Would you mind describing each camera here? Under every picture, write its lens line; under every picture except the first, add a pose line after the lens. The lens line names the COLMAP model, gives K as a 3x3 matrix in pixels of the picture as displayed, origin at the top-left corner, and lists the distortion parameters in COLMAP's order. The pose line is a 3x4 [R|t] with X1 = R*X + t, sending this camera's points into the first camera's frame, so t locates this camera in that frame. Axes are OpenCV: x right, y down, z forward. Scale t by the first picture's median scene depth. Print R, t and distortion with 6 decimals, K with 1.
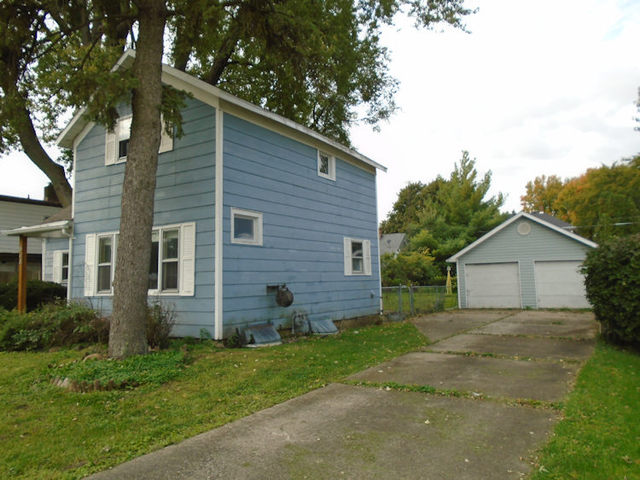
lens RADIAL K [[504.2, 0, 320.4], [0, 504.2, 240.2], [0, 0, 1]] dist [0.000457, 0.008130]
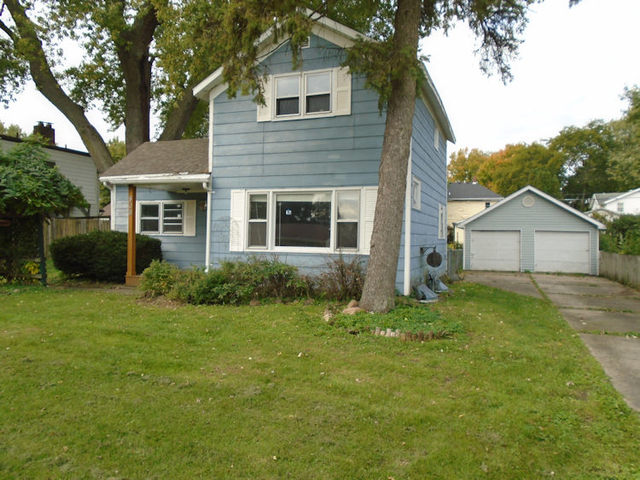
lens RADIAL K [[504.2, 0, 322.8], [0, 504.2, 242.8], [0, 0, 1]] dist [0.000457, 0.008130]
pose [[0.977036, 0.035672, 0.210069, -0.166581], [-0.054332, 0.995006, 0.083737, -0.000002], [-0.206032, -0.093228, 0.974094, -0.006616]]
